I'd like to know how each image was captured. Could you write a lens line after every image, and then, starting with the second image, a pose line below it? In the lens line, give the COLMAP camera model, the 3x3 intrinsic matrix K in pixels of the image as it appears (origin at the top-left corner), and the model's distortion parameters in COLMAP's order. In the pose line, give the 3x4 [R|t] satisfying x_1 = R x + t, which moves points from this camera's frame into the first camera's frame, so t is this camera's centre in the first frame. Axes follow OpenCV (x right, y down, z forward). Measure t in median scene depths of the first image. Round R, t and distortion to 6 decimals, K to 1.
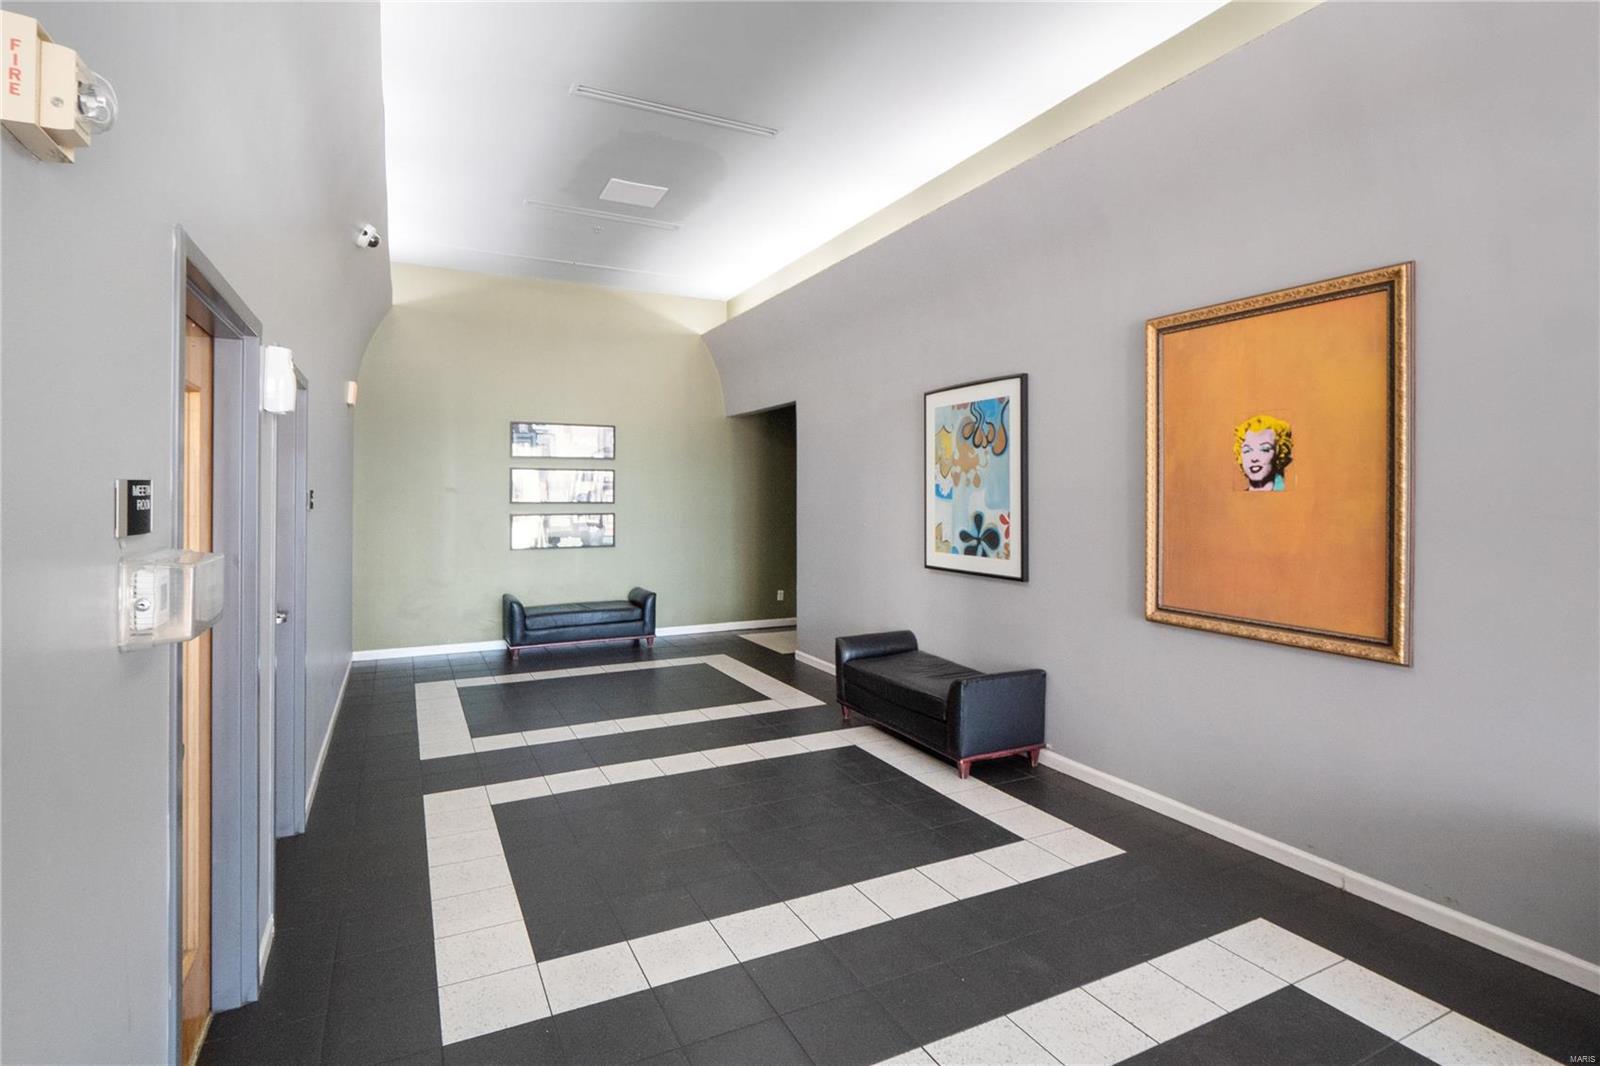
lens RADIAL K [[821.7, 0, 837.3], [0, 821.7, 486.0], [0, 0, 1]] dist [0.015725, -0.001477]
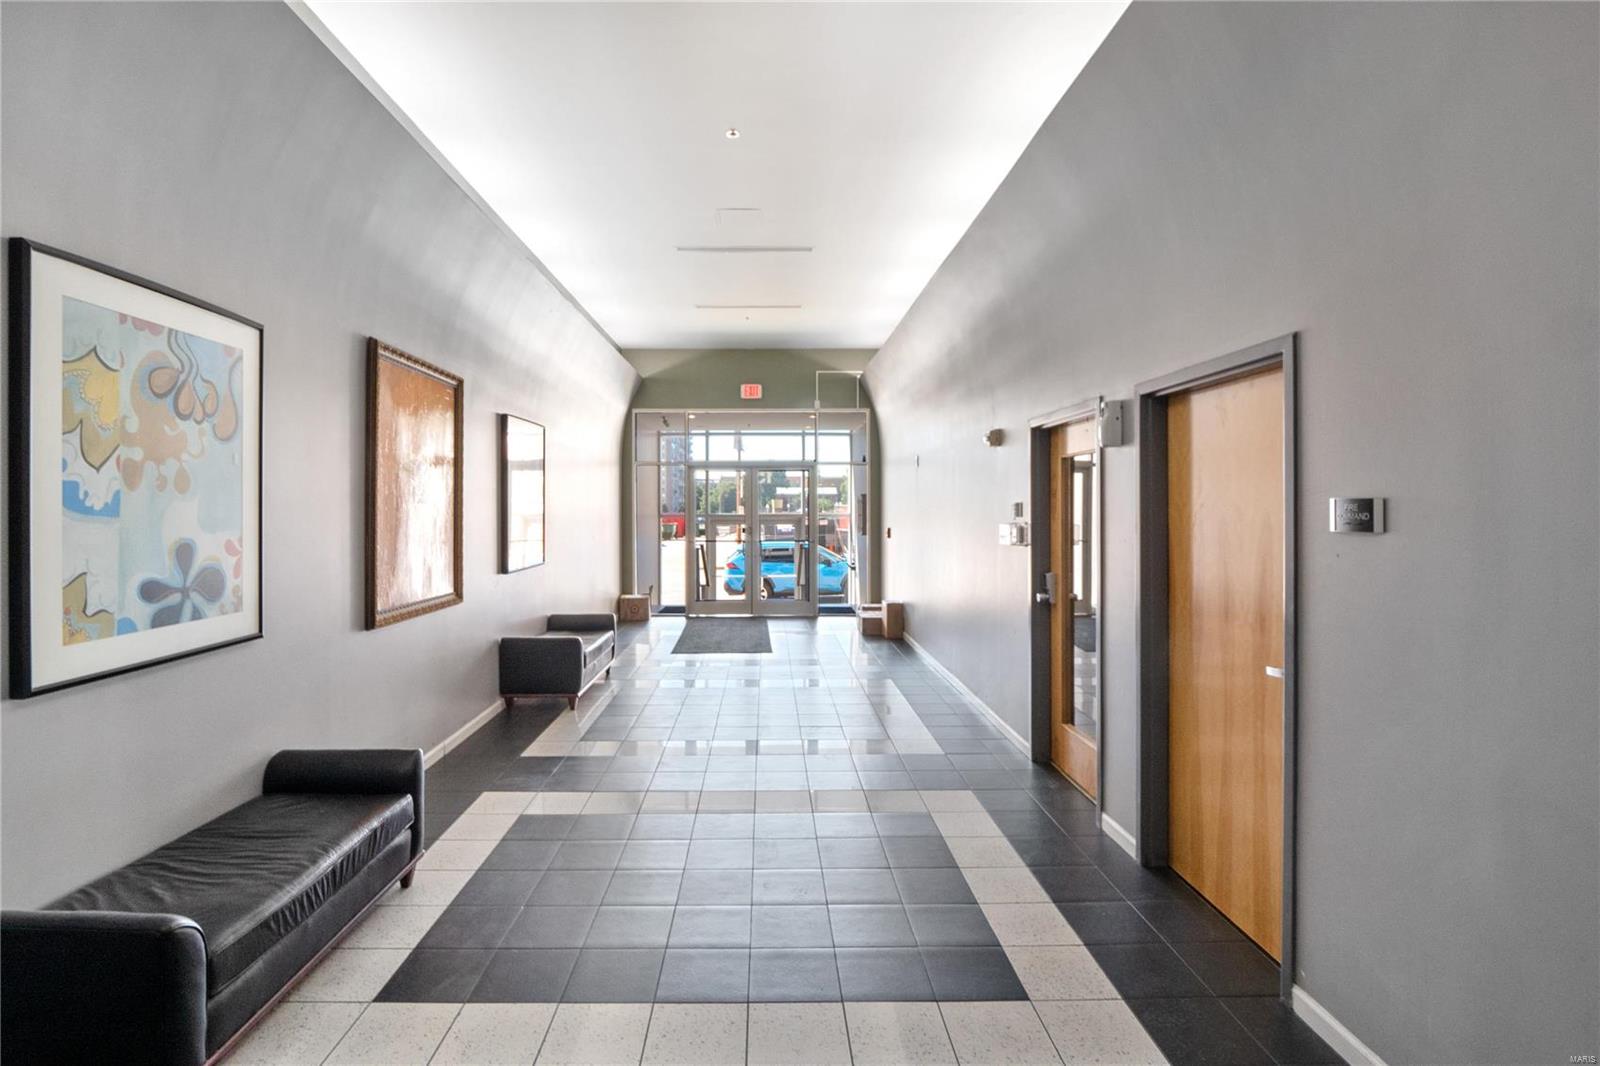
lens RADIAL K [[738.1, 0, 796.3], [0, 738.1, 521.4], [0, 0, 1]] dist [0.000212, 0.000032]
pose [[-0.892751, -0.009929, 0.450440, -0.396826], [-0.006786, 0.999940, 0.008592, 0.012781], [-0.450498, 0.004614, -0.892765, 1.234256]]
